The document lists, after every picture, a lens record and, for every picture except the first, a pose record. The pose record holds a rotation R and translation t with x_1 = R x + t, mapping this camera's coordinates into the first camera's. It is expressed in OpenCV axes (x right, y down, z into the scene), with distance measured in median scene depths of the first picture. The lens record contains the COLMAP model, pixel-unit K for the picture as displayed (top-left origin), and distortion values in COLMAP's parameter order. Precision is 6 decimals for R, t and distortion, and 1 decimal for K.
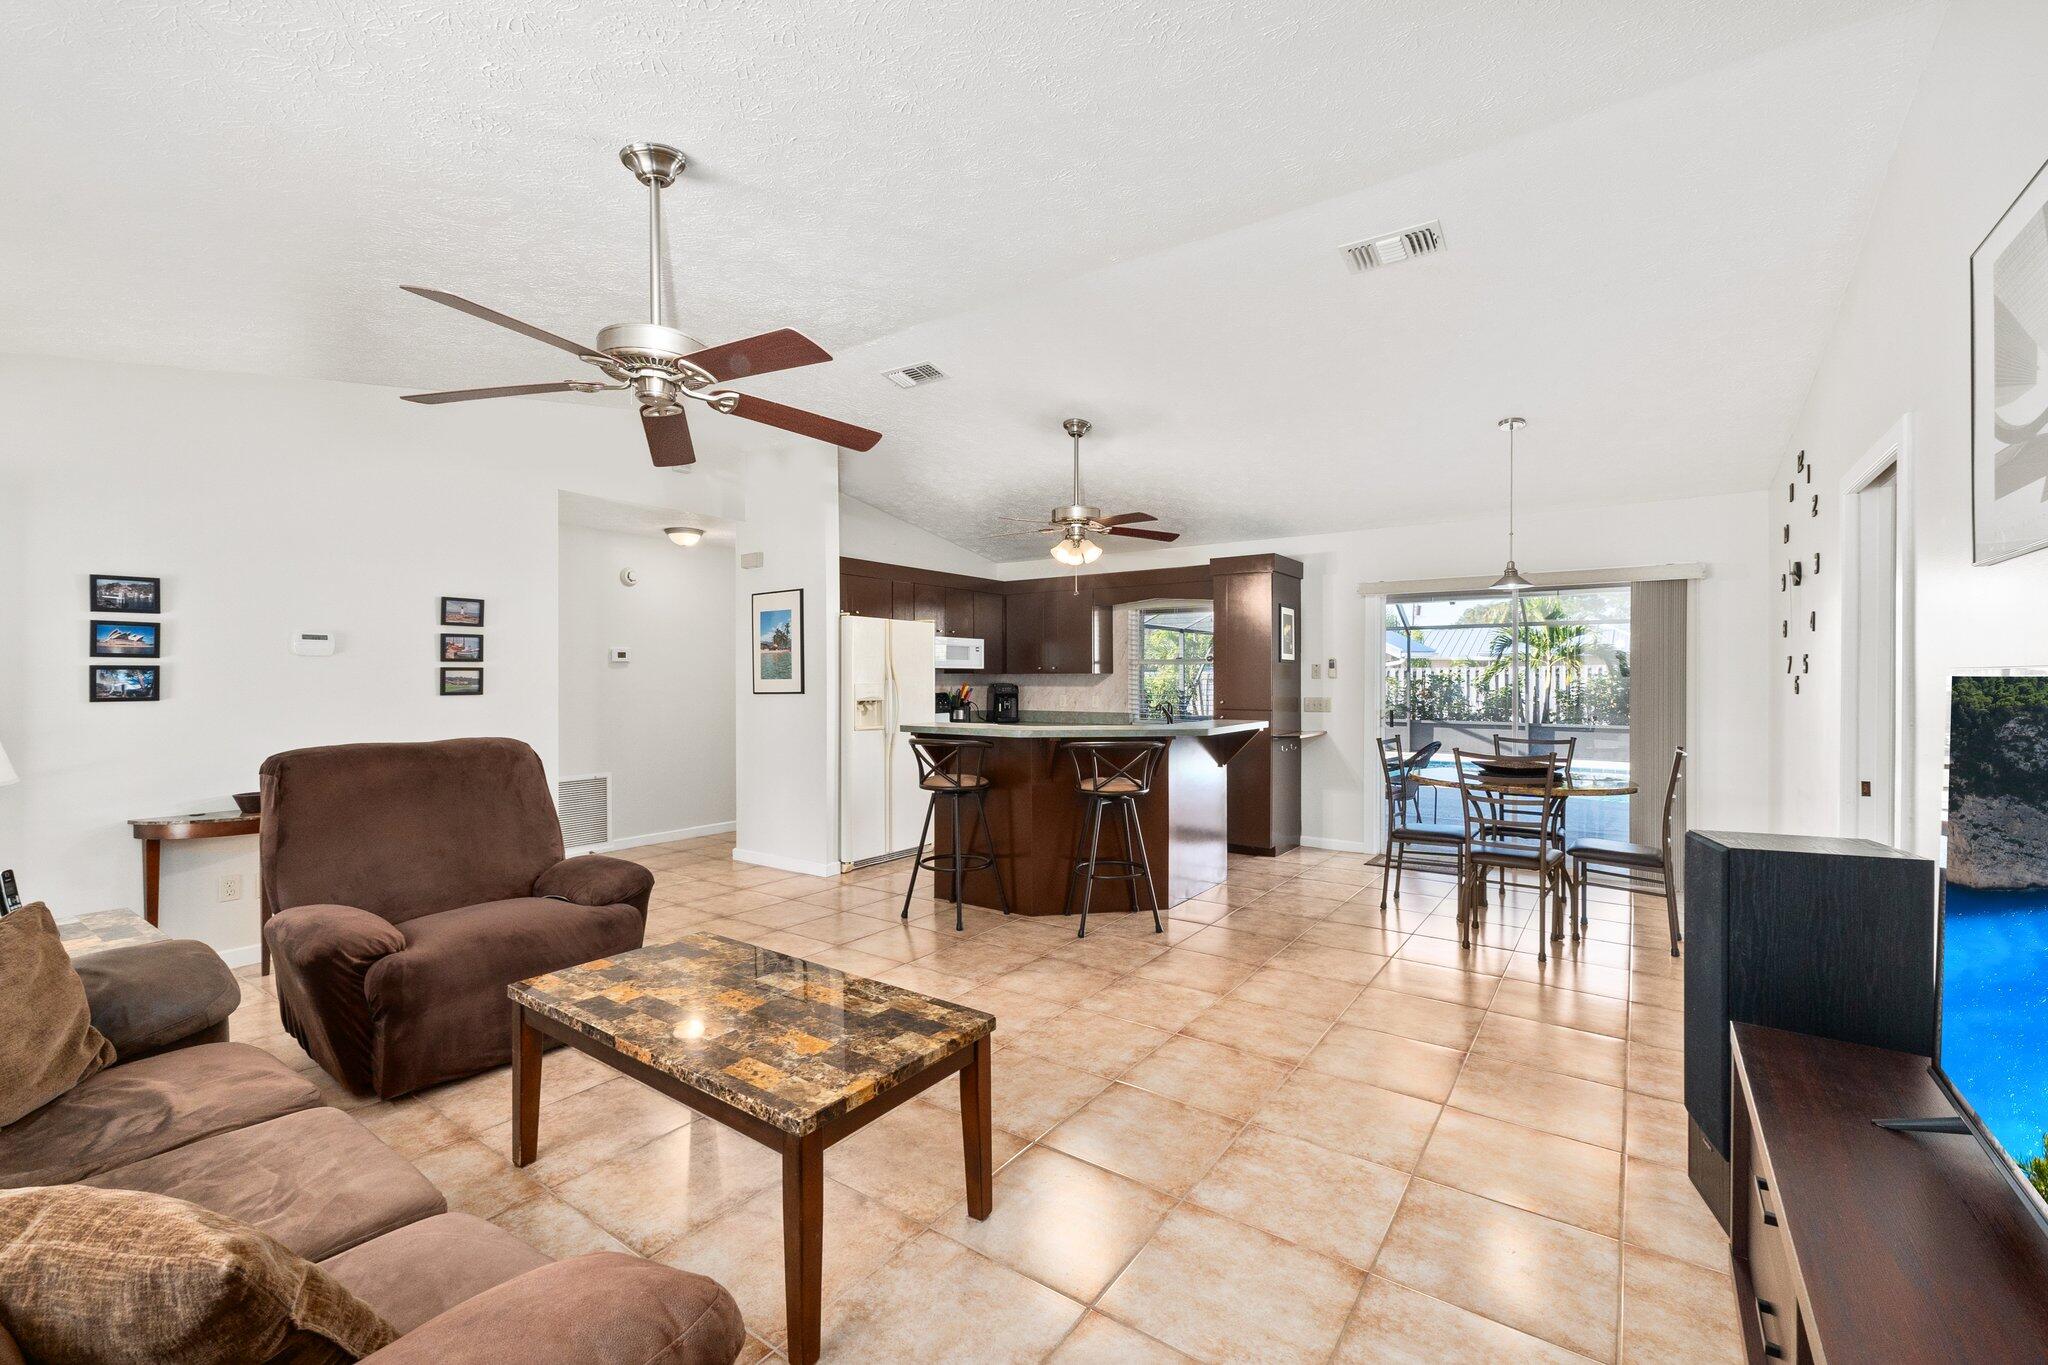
lens RADIAL K [[863.2, 0, 1023.4], [0, 863.2, 686.3], [0, 0, 1]] dist [0.005653, 0.000314]
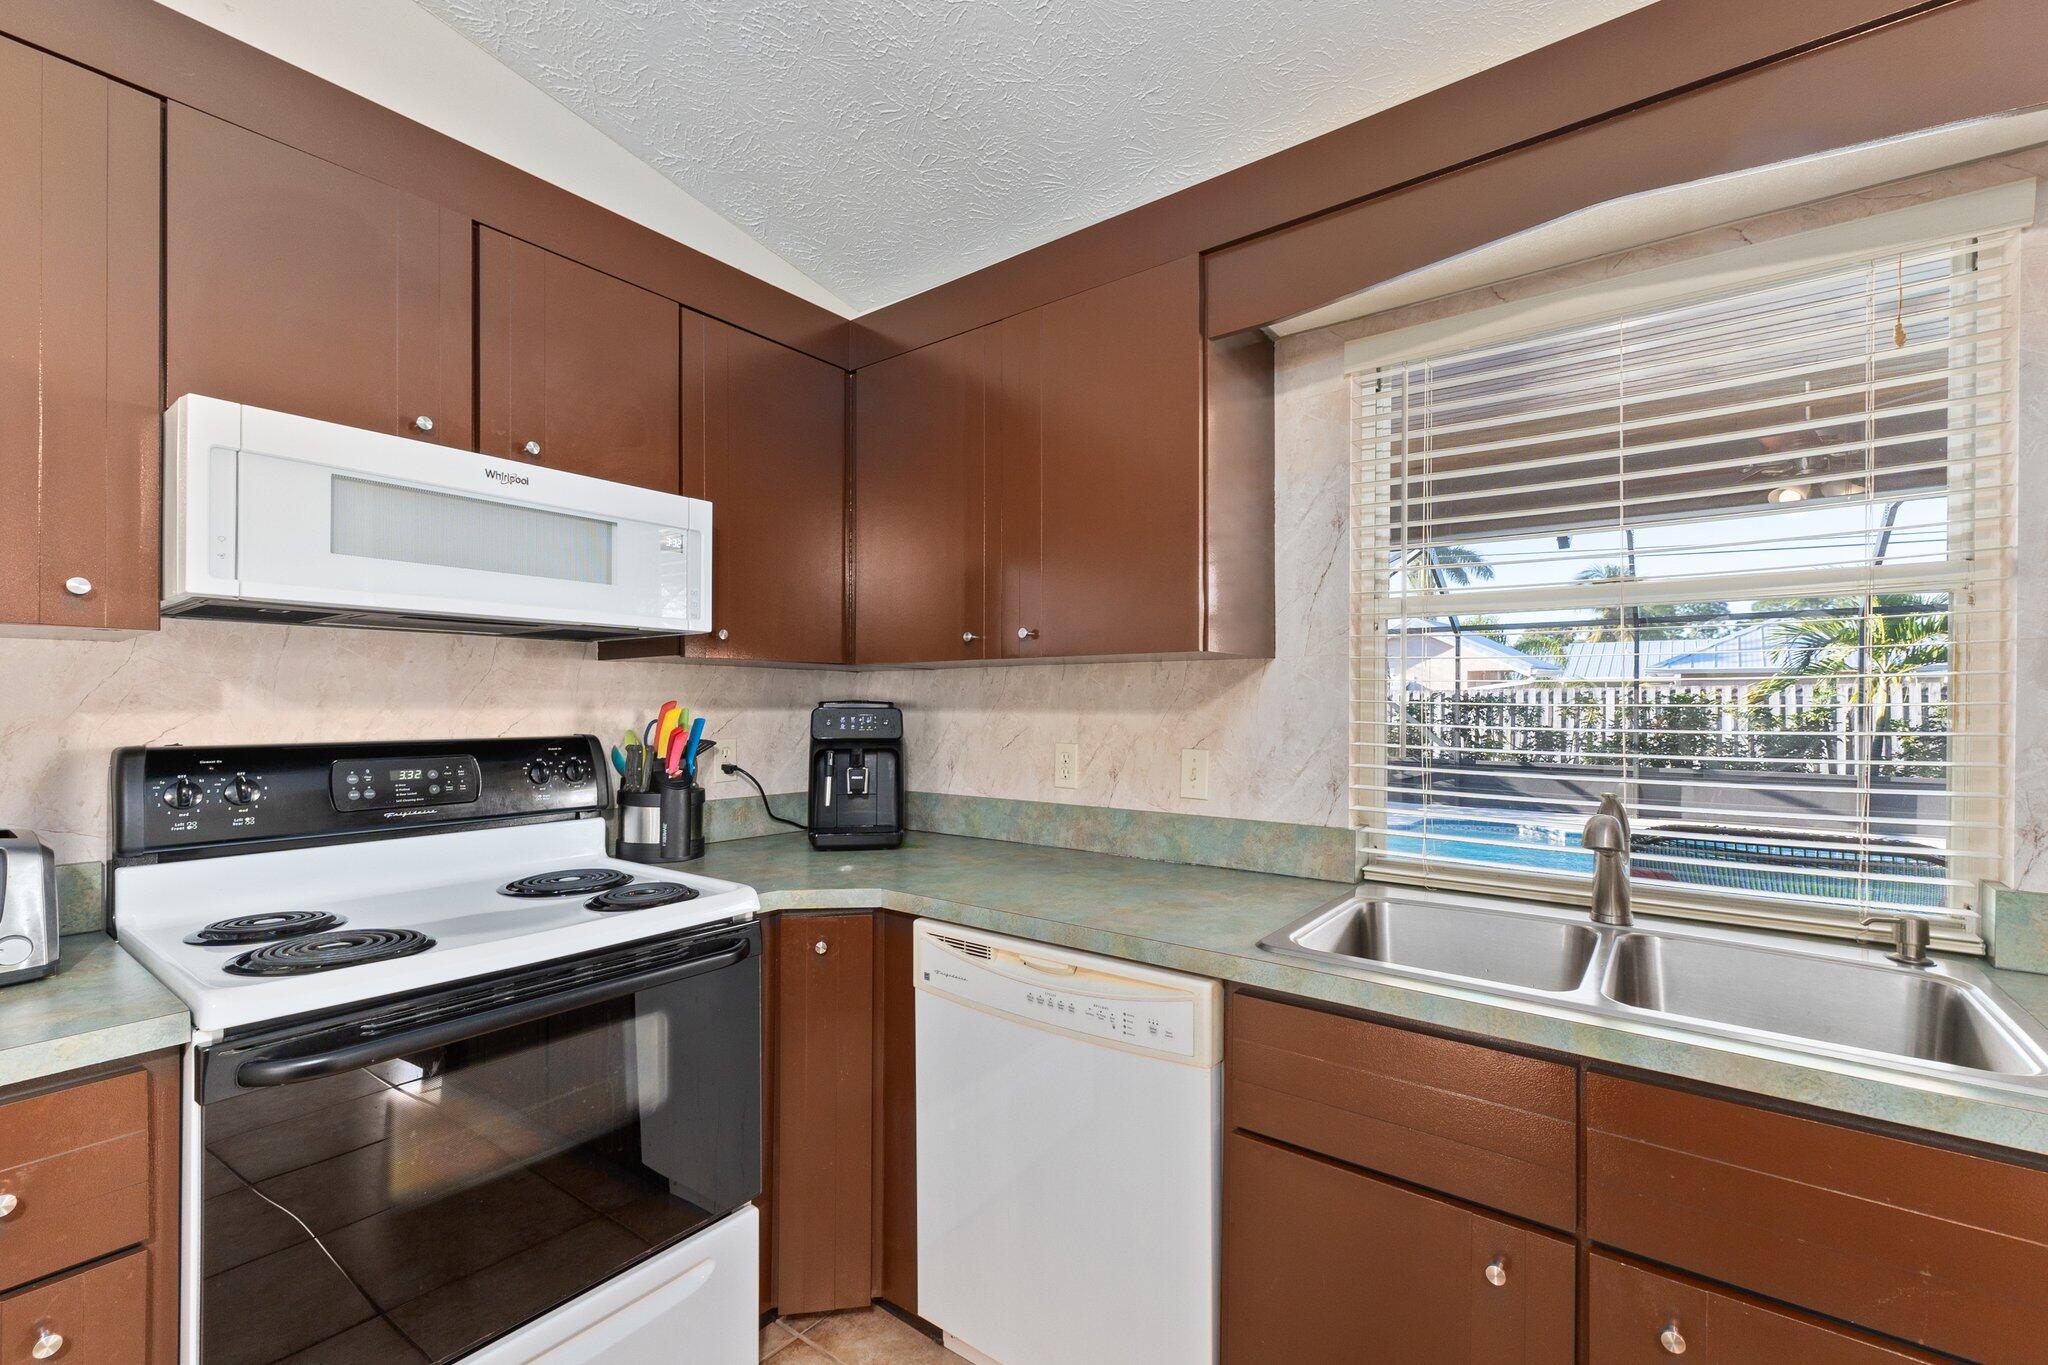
lens RADIAL K [[868.4, 0, 1029.2], [0, 868.4, 698.6], [0, 0, 1]] dist [0.000820, 0.000314]
pose [[0.999715, 0.003607, -0.023600, 0.089962], [-0.003946, 0.999890, -0.014310, -0.000149], [0.023546, 0.014399, 0.999619, 1.633970]]
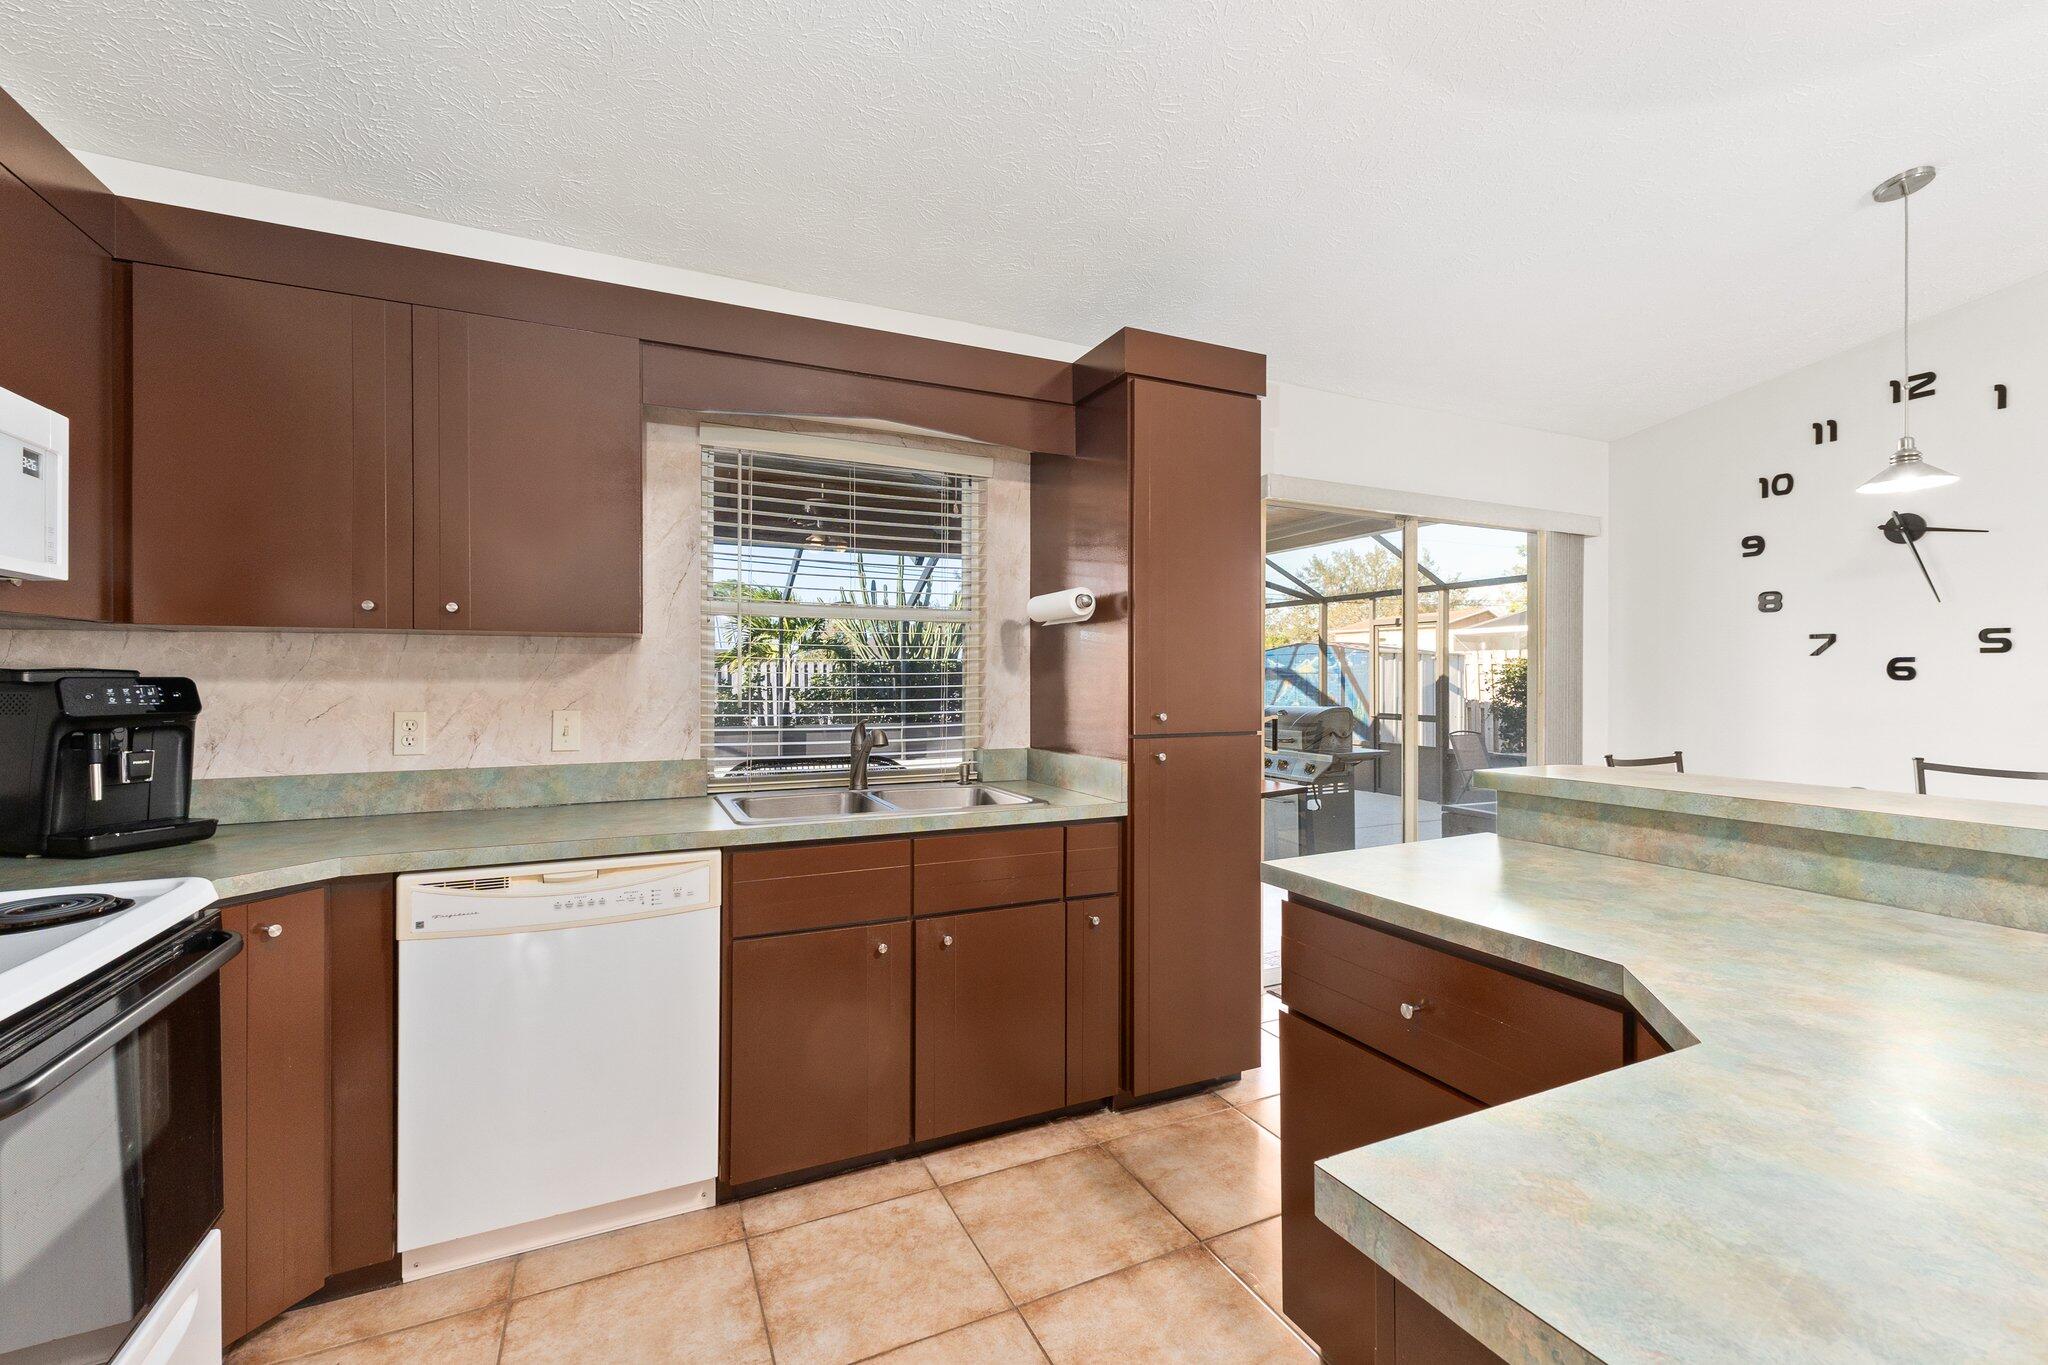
lens RADIAL K [[863.2, 0, 1023.4], [0, 863.2, 686.3], [0, 0, 1]] dist [0.005653, 0.000314]
pose [[0.488952, -0.008214, 0.872272, -0.225827], [0.007088, 0.999960, 0.005443, 0.004112], [-0.872282, 0.003521, 0.488991, 1.555067]]
